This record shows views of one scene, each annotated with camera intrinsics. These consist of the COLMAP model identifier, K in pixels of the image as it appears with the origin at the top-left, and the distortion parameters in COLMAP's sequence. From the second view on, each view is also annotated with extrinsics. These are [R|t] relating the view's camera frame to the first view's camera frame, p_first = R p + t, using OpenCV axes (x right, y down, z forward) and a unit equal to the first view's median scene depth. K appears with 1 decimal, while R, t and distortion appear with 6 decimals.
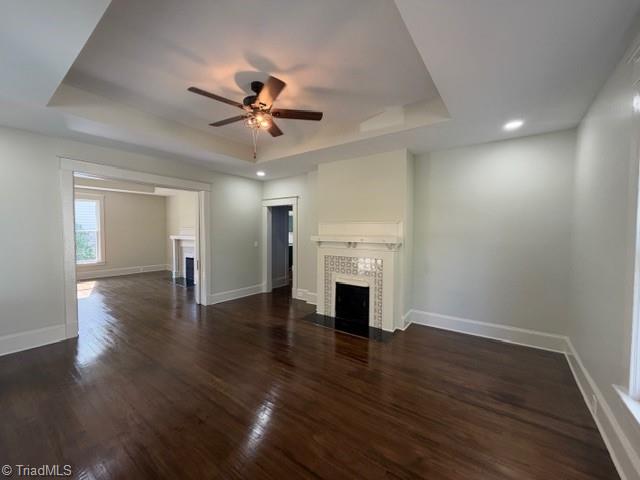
lens RADIAL K [[255.9, 0, 317.6], [0, 255.9, 240.6], [0, 0, 1]] dist [0.000626, 0.000355]
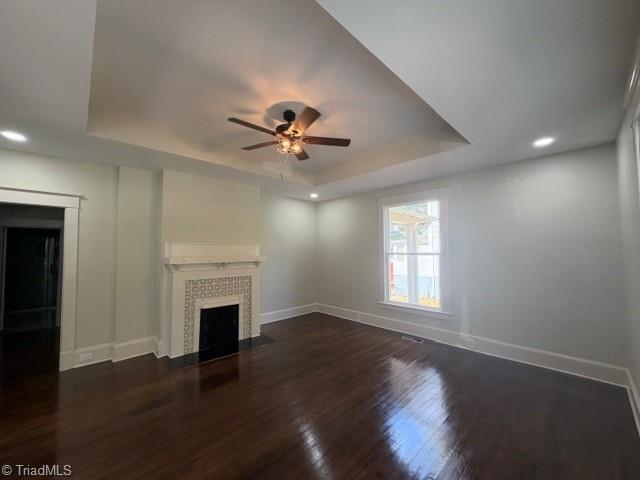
lens RADIAL K [[255.9, 0, 317.6], [0, 255.9, 240.6], [0, 0, 1]] dist [0.000626, 0.000355]
pose [[0.183394, 0.036792, 0.982351, -0.767267], [0.039825, 0.998201, -0.044820, -0.020757], [-0.982232, 0.047342, 0.181599, 0.440656]]
